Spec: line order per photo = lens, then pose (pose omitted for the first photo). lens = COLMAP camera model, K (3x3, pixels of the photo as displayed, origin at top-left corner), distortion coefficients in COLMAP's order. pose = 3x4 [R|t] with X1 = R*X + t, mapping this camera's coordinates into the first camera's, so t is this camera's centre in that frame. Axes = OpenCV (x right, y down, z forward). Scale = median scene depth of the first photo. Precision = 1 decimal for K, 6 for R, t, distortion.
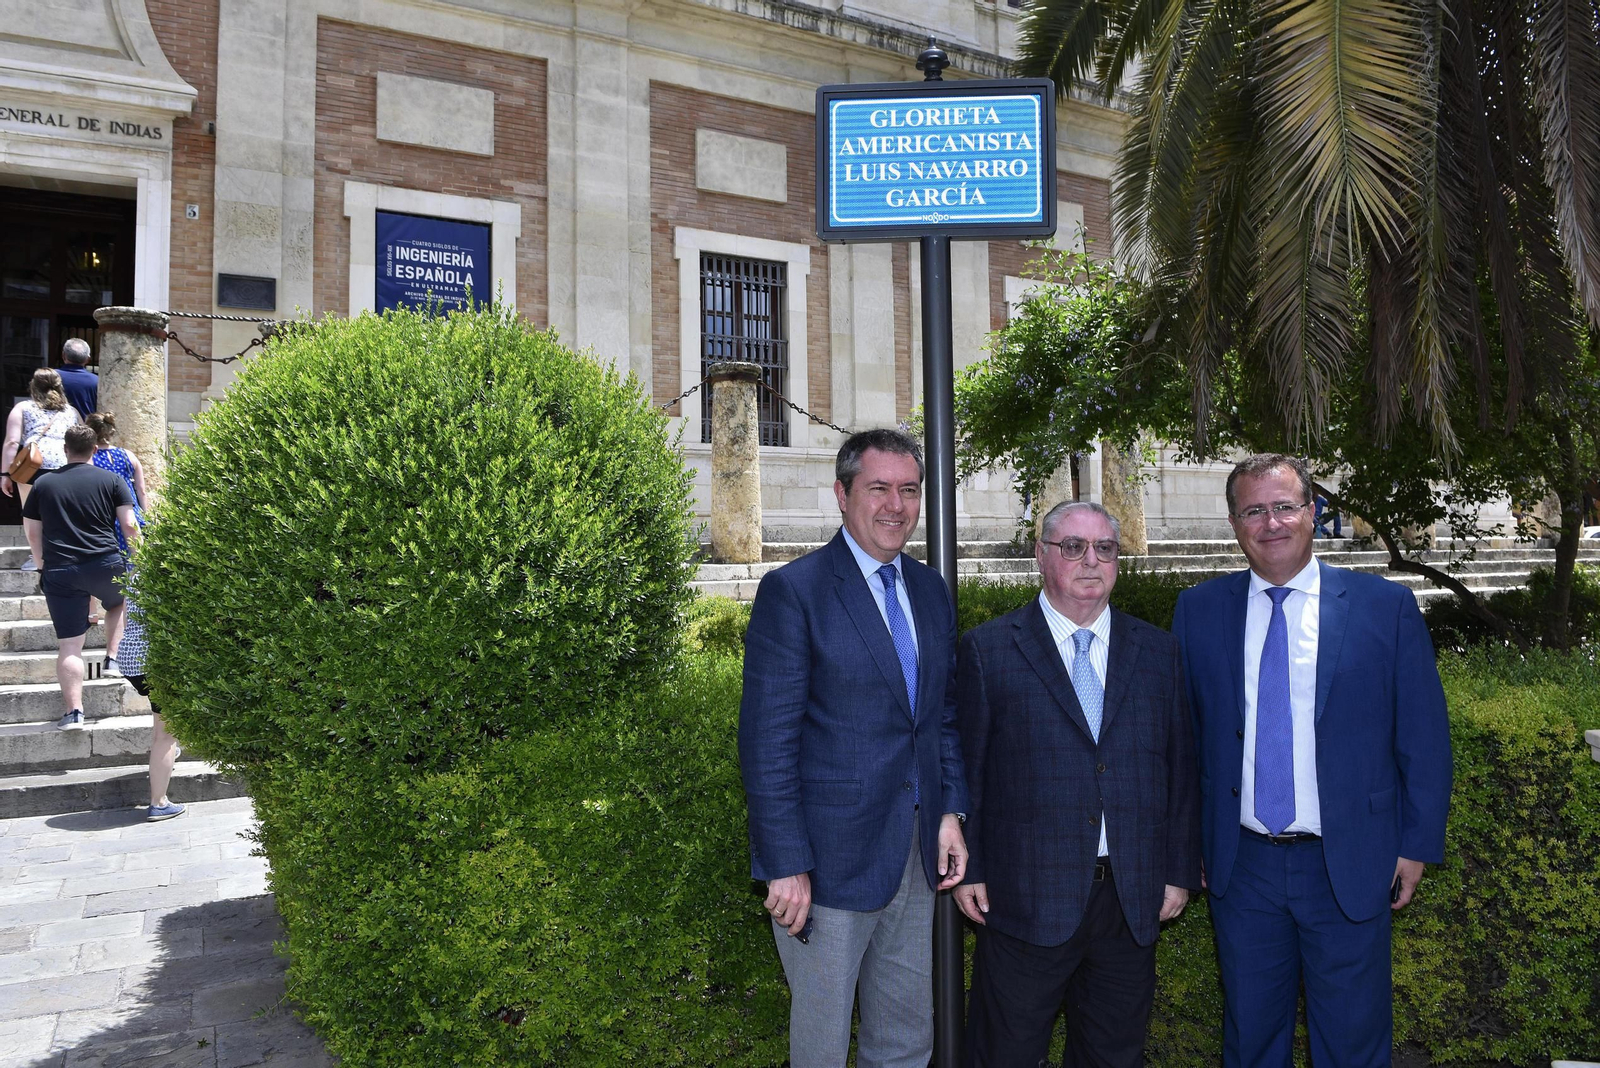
lens RADIAL K [[1085.0, 0, 790.1], [0, 1085.0, 526.2], [0, 0, 1]] dist [-0.051168, -0.003306]
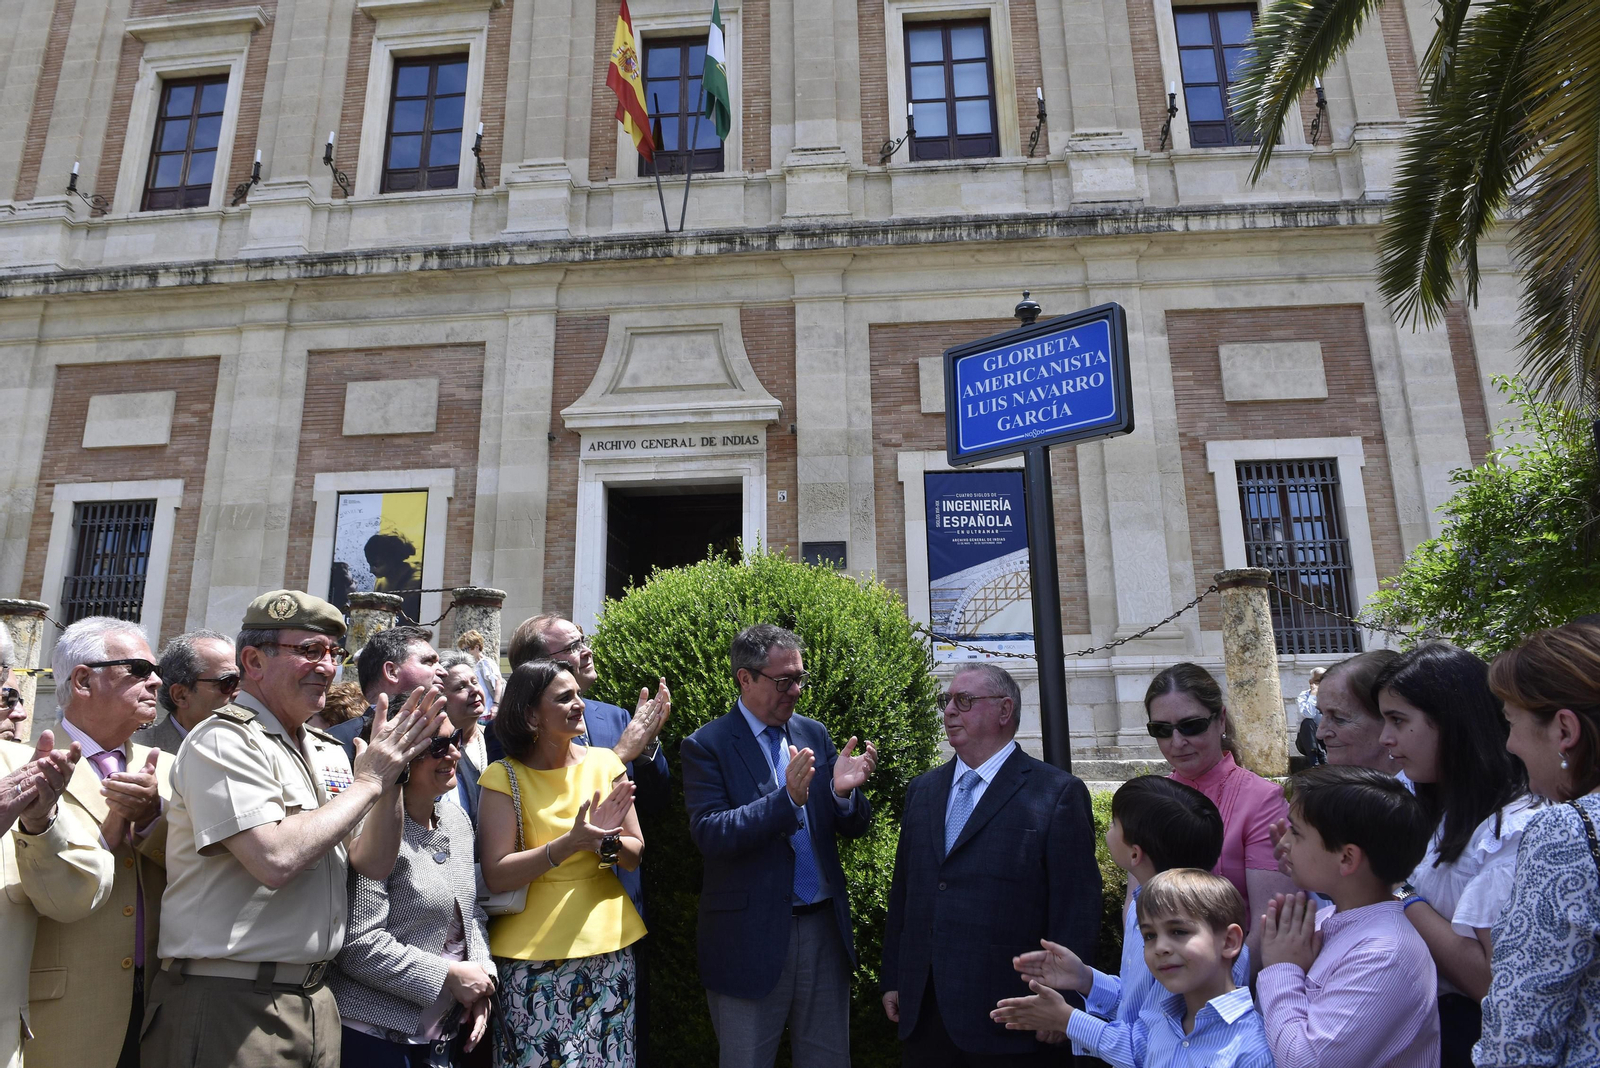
lens RADIAL K [[1085.0, 0, 790.1], [0, 1085.0, 526.2], [0, 0, 1]] dist [-0.051168, -0.003306]
pose [[0.834678, -0.133454, -0.534324, 0.115094], [0.015714, 0.975573, -0.219114, 0.016211], [0.550514, 0.174494, 0.816386, -0.025315]]
